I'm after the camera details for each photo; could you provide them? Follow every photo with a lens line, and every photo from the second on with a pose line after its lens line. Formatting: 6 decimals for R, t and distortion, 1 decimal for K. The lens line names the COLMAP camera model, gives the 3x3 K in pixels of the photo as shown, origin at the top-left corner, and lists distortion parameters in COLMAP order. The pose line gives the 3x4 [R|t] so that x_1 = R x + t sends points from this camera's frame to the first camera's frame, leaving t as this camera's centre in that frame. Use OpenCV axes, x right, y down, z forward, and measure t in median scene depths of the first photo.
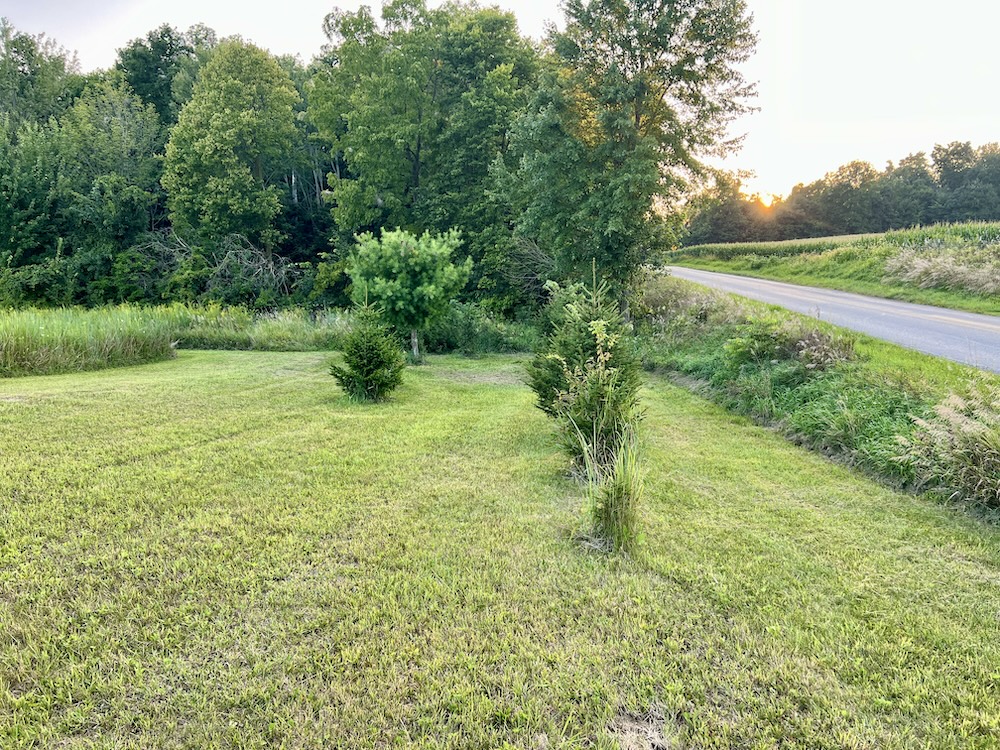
lens RADIAL K [[765.9, 0, 500.0], [0, 765.9, 375.0], [0, 0, 1]] dist [0.063468, -0.077593]
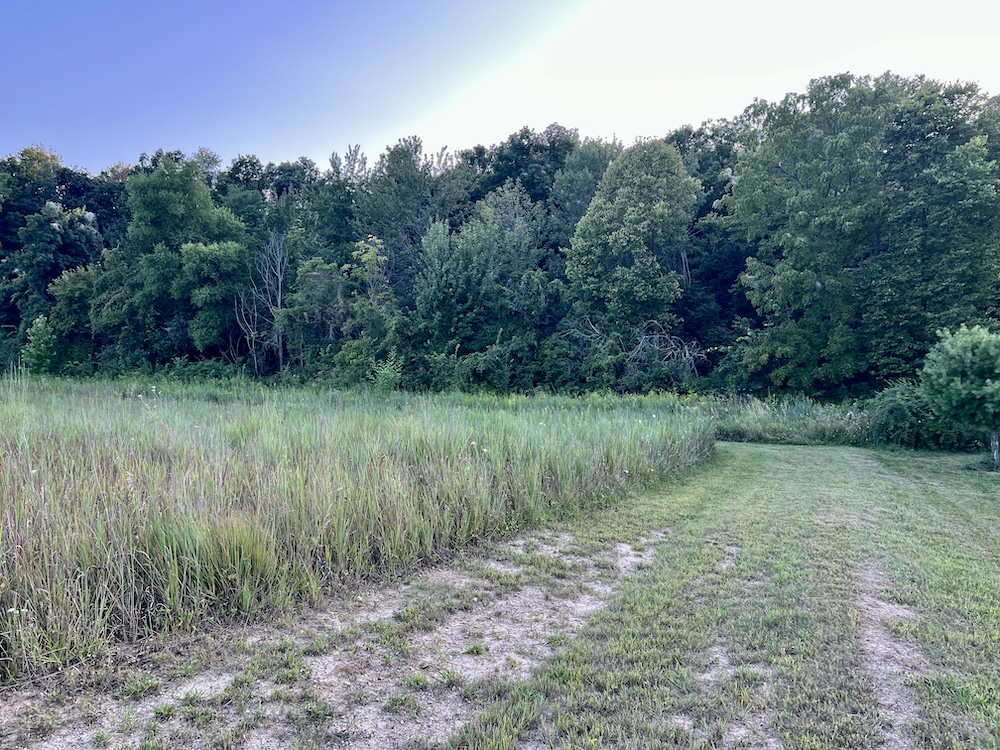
lens RADIAL K [[765.9, 0, 500.0], [0, 765.9, 375.0], [0, 0, 1]] dist [0.063468, -0.077593]
pose [[0.951282, 0.001256, -0.308321, -0.216363], [-0.026920, 0.996511, -0.078998, -0.021163], [0.307146, 0.083449, 0.947997, -0.039665]]
